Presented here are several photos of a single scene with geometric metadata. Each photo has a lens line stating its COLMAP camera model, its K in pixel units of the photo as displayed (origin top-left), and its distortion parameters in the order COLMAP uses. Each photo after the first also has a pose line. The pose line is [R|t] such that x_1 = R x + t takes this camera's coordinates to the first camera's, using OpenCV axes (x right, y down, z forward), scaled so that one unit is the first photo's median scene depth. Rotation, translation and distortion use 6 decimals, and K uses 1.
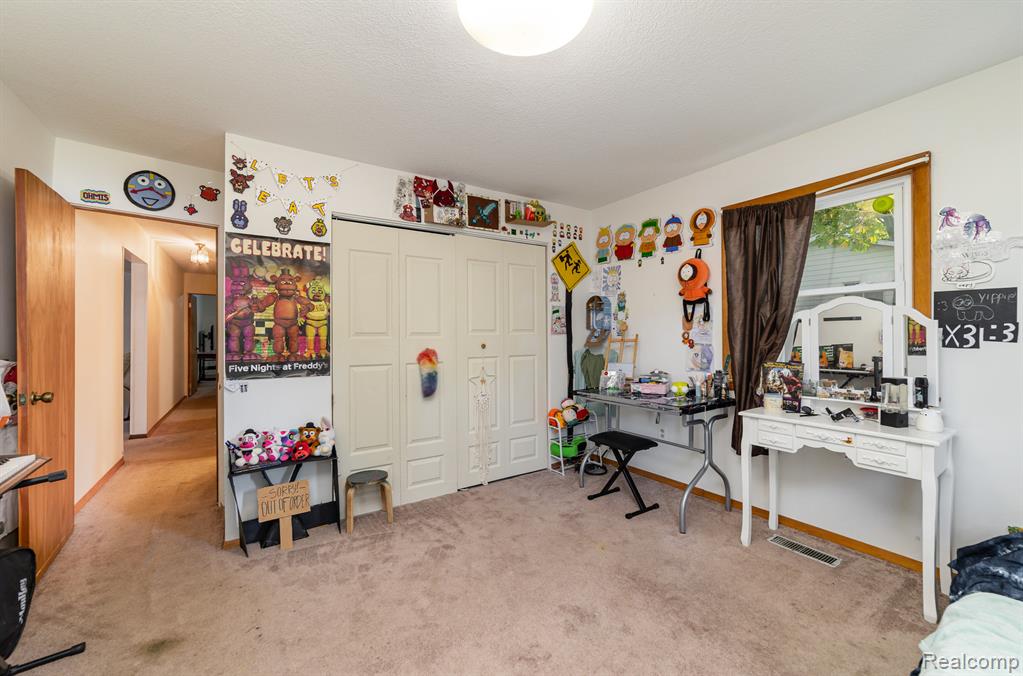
lens RADIAL K [[406.4, 0, 515.2], [0, 406.4, 335.4], [0, 0, 1]] dist [-0.001711, 0.000002]
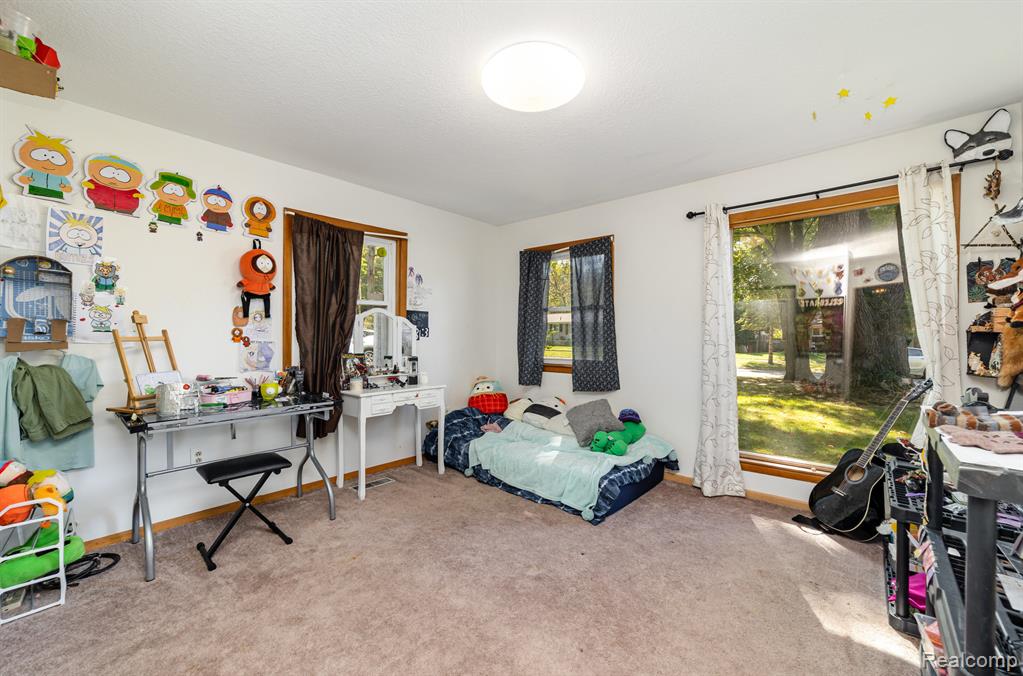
lens RADIAL K [[406.4, 0, 515.3], [0, 406.4, 337.4], [0, 0, 1]] dist [-0.001711, 0.000002]
pose [[-0.248173, -0.006467, 0.968694, -0.587051], [-0.005749, 0.999970, 0.005202, 0.003058], [-0.968699, -0.004278, -0.248203, 0.648668]]
